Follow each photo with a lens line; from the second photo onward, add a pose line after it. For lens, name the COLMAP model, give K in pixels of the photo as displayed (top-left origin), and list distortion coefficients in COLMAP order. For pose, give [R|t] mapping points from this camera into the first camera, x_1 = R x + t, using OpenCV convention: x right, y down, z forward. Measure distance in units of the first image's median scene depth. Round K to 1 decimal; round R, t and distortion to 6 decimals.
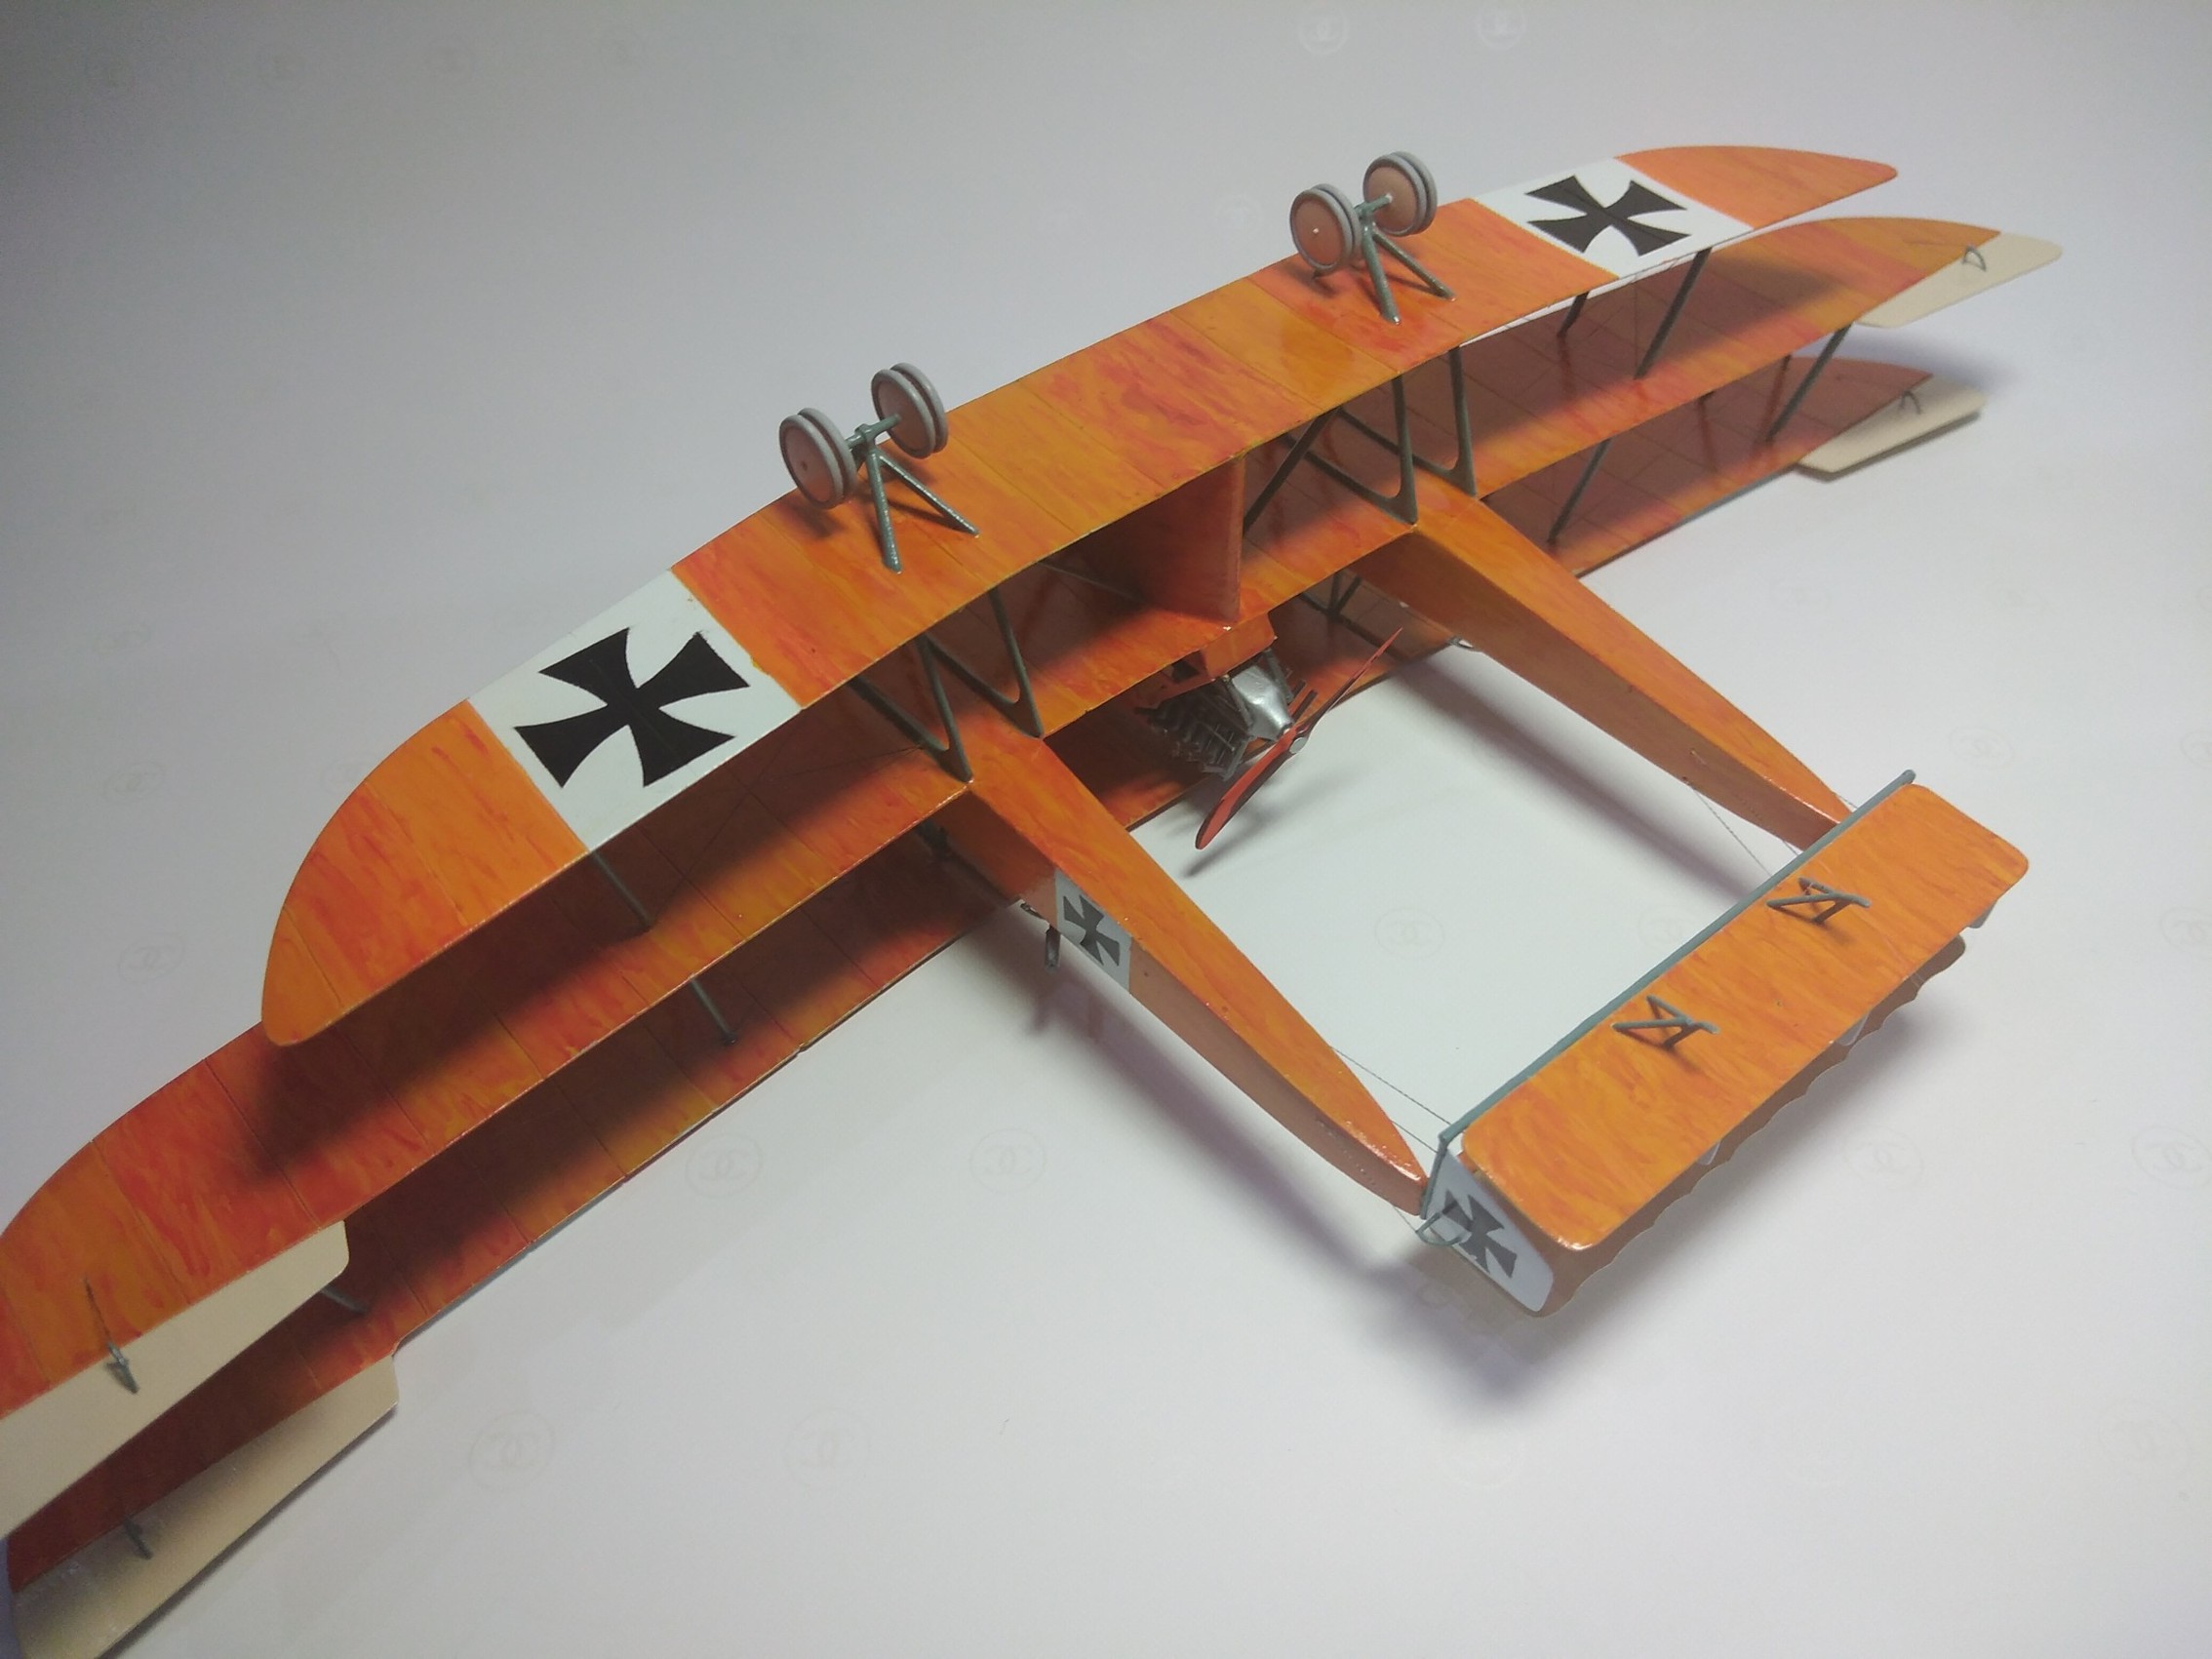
lens RADIAL K [[1846.0, 0, 1106.0], [0, 1846.0, 829.5], [0, 0, 1]] dist [0.010588, -0.000478]
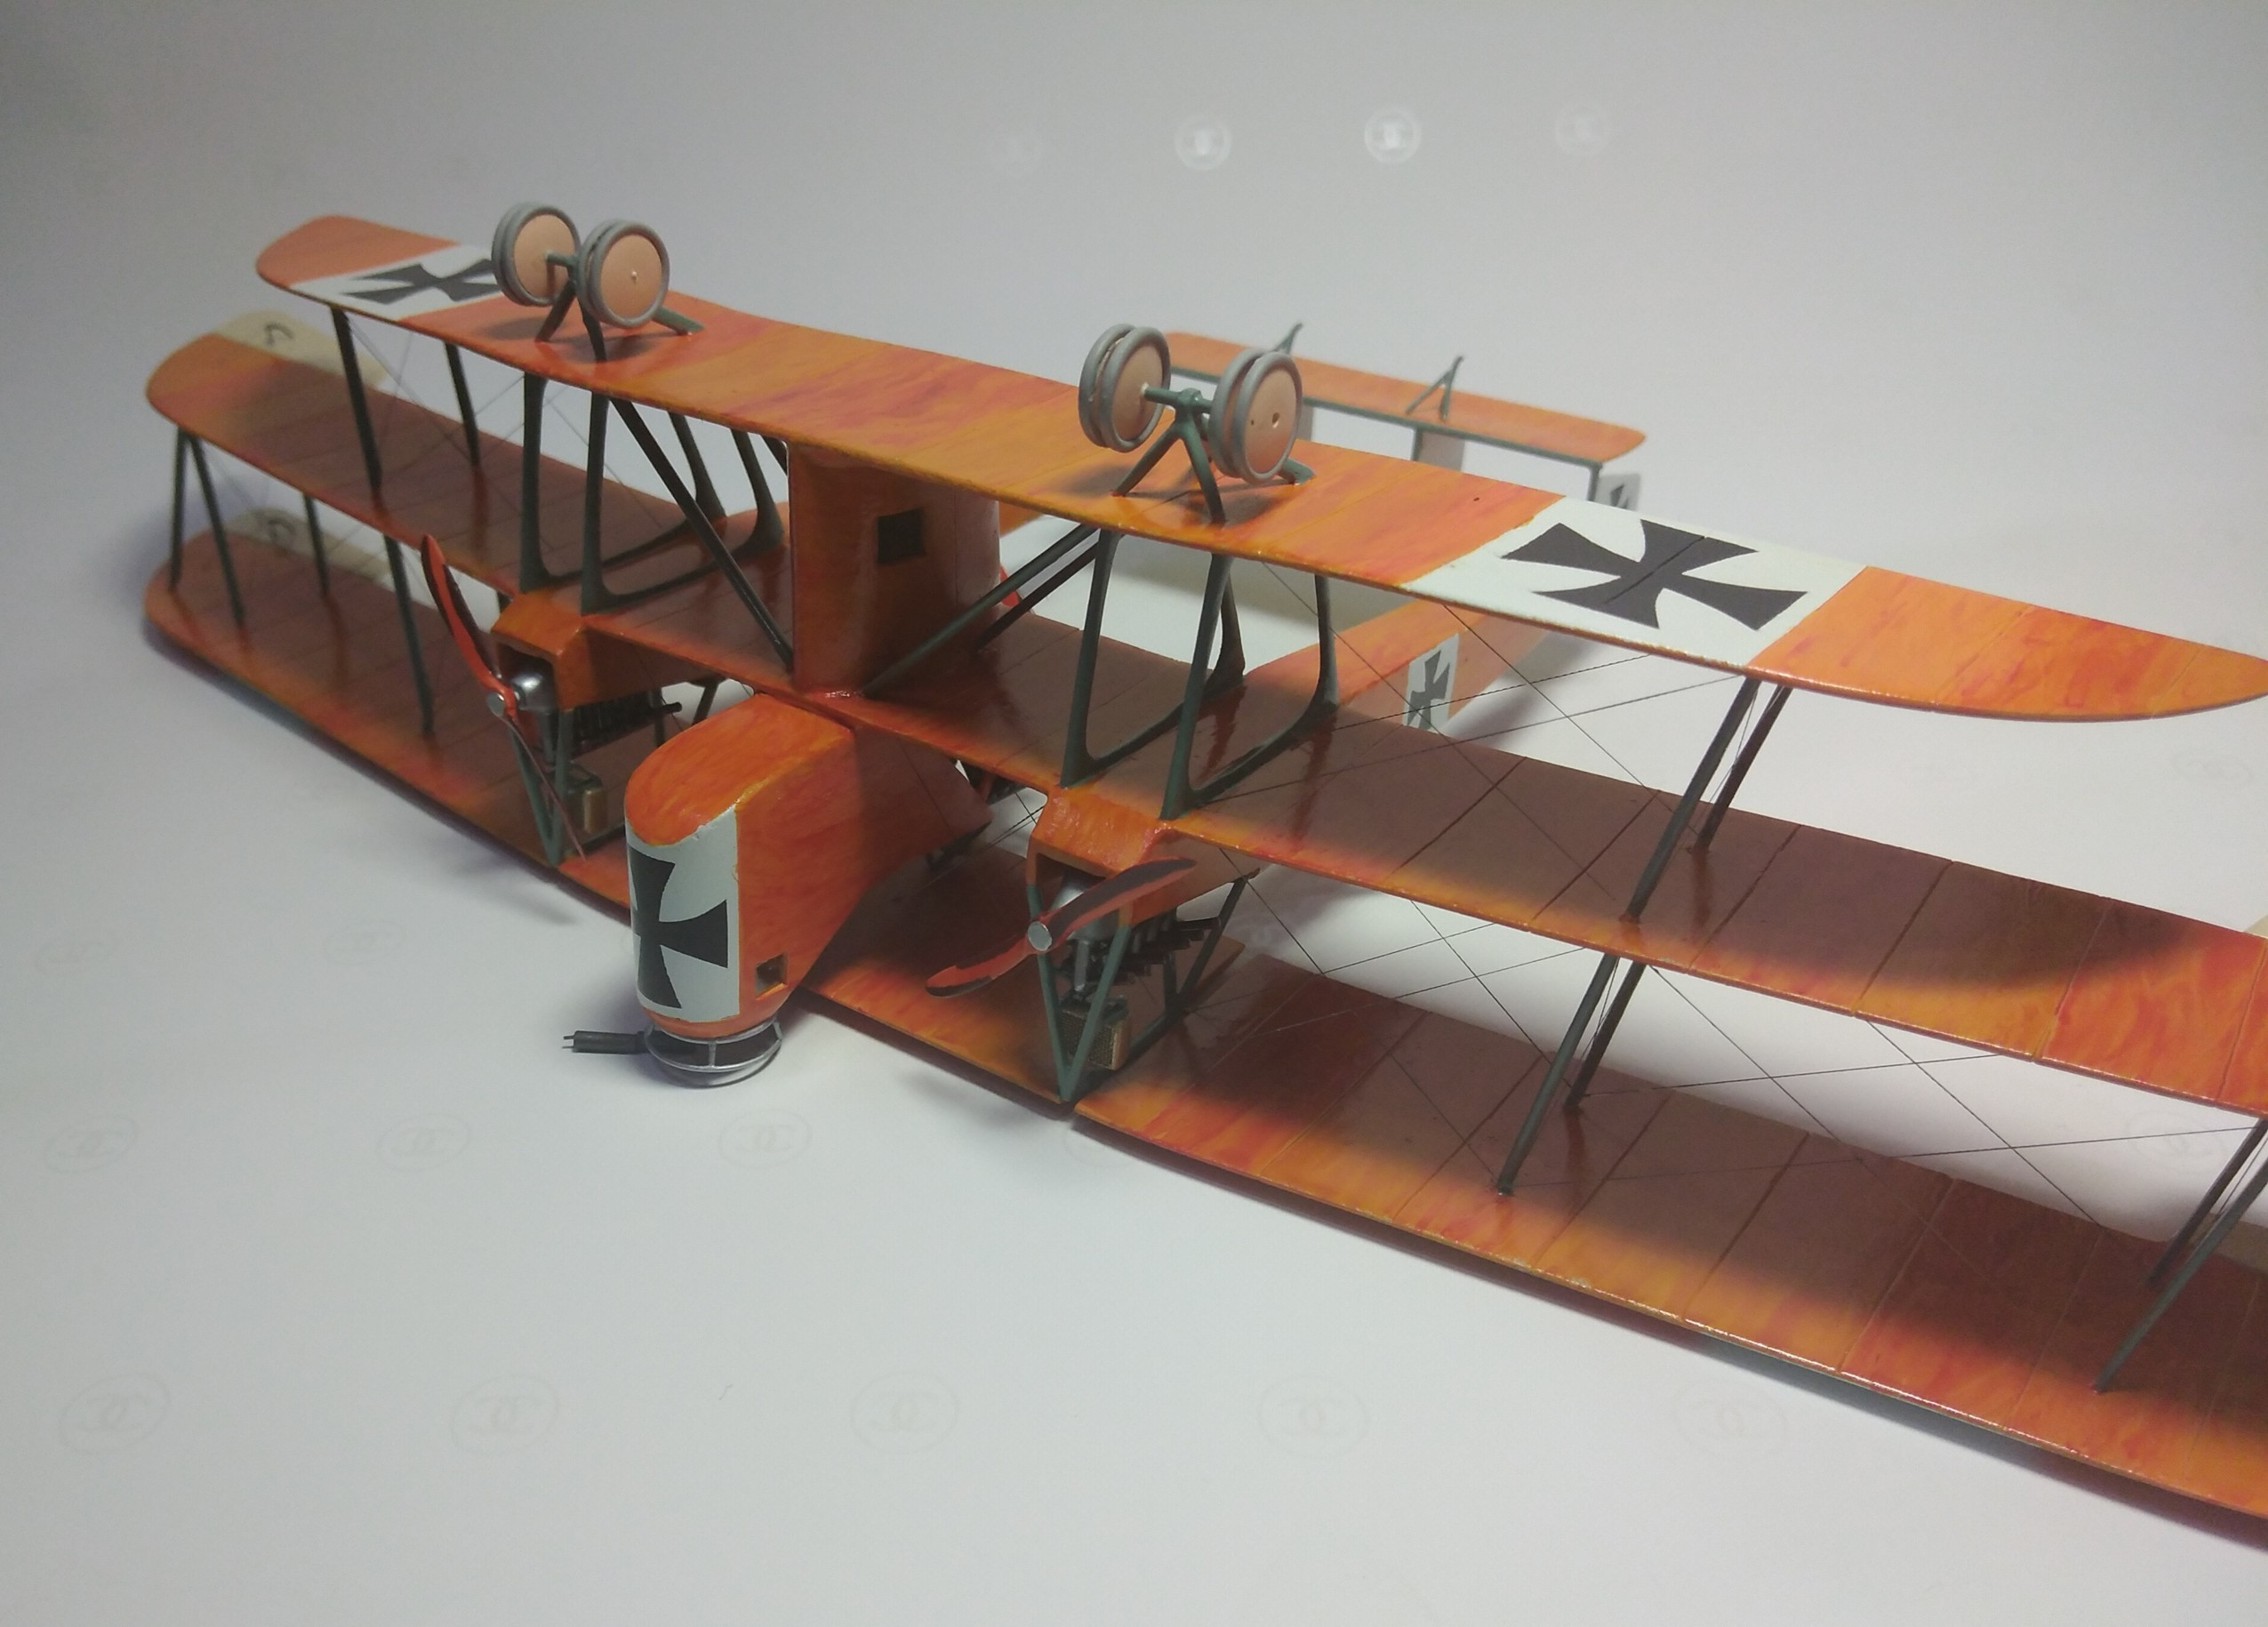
lens RADIAL K [[1970.4, 0, 1134.0], [0, 1970.4, 813.5], [0, 0, 1]] dist [-0.006908, 0.000809]
pose [[-0.252371, -0.498958, 0.829065, -0.916137], [0.715301, 0.480815, 0.507111, -0.582274], [-0.651654, 0.721011, 0.235562, 0.981373]]
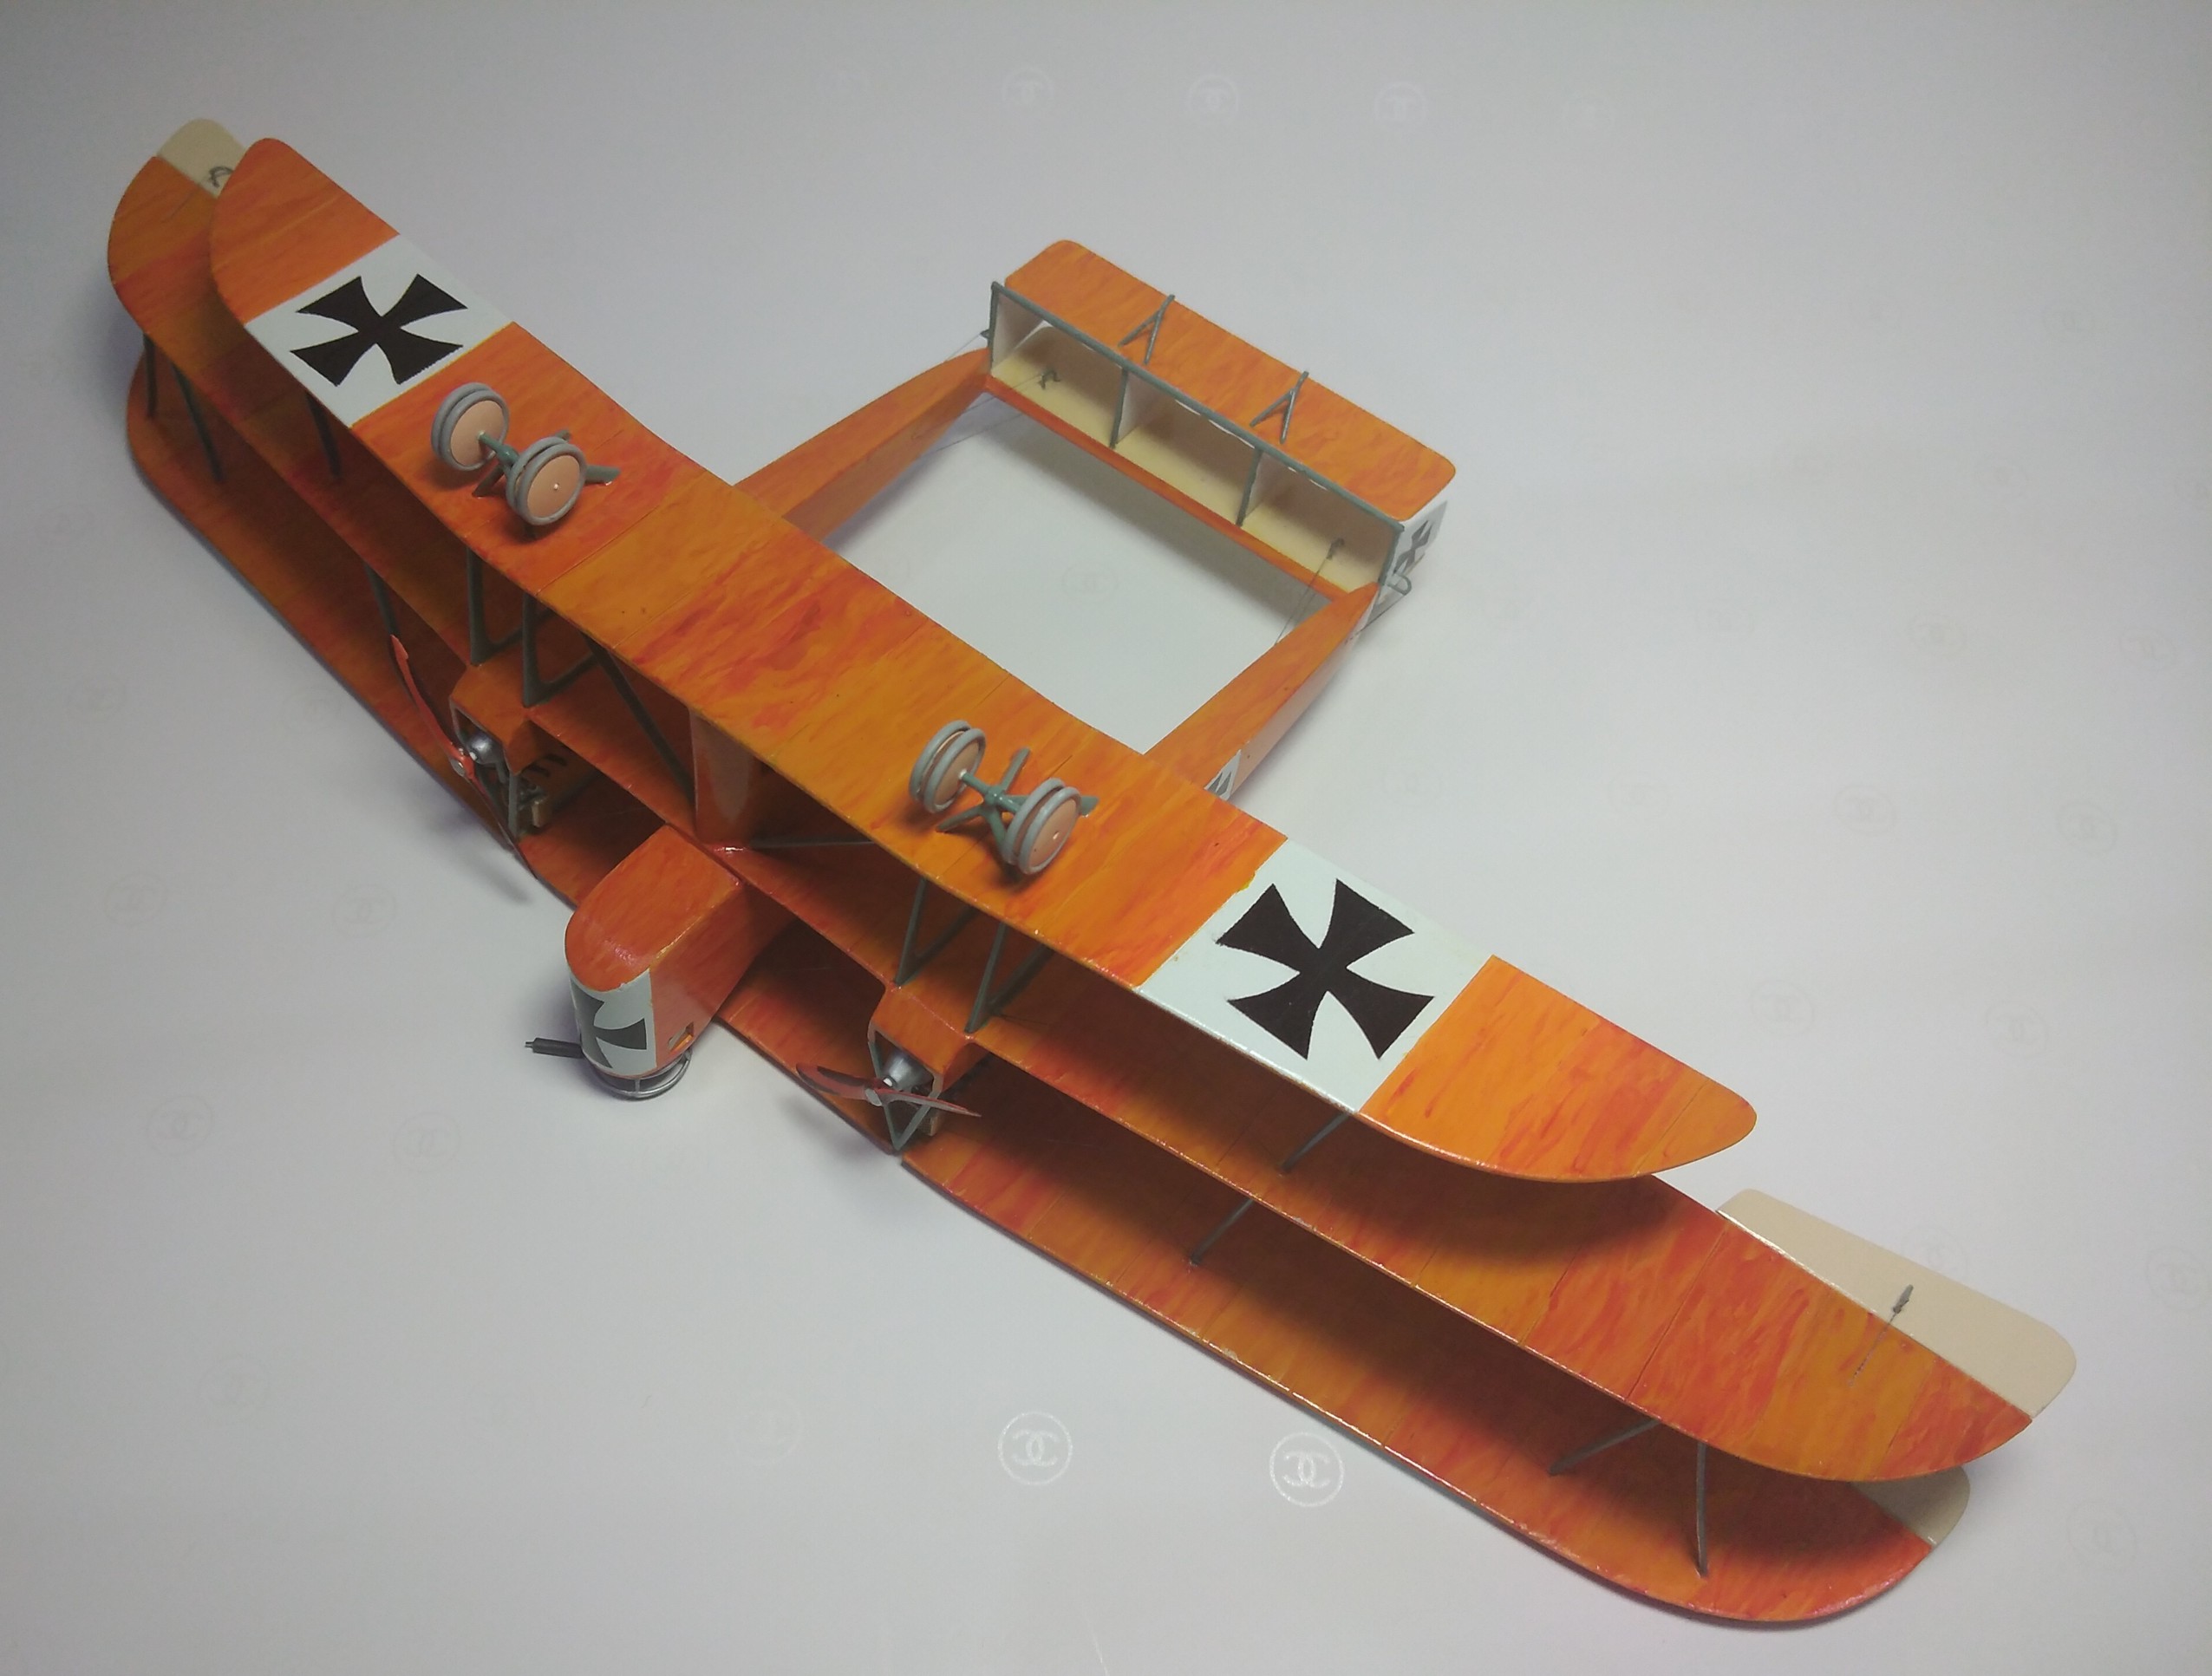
lens RADIAL K [[1932.8, 0, 1106.0], [0, 1932.8, 838.0], [0, 0, 1]] dist [0.044848, -0.005284]
pose [[-0.205753, -0.813710, 0.543637, -0.746577], [0.681247, 0.279714, 0.676507, -0.894404], [-0.702544, 0.509545, 0.496786, 0.477403]]
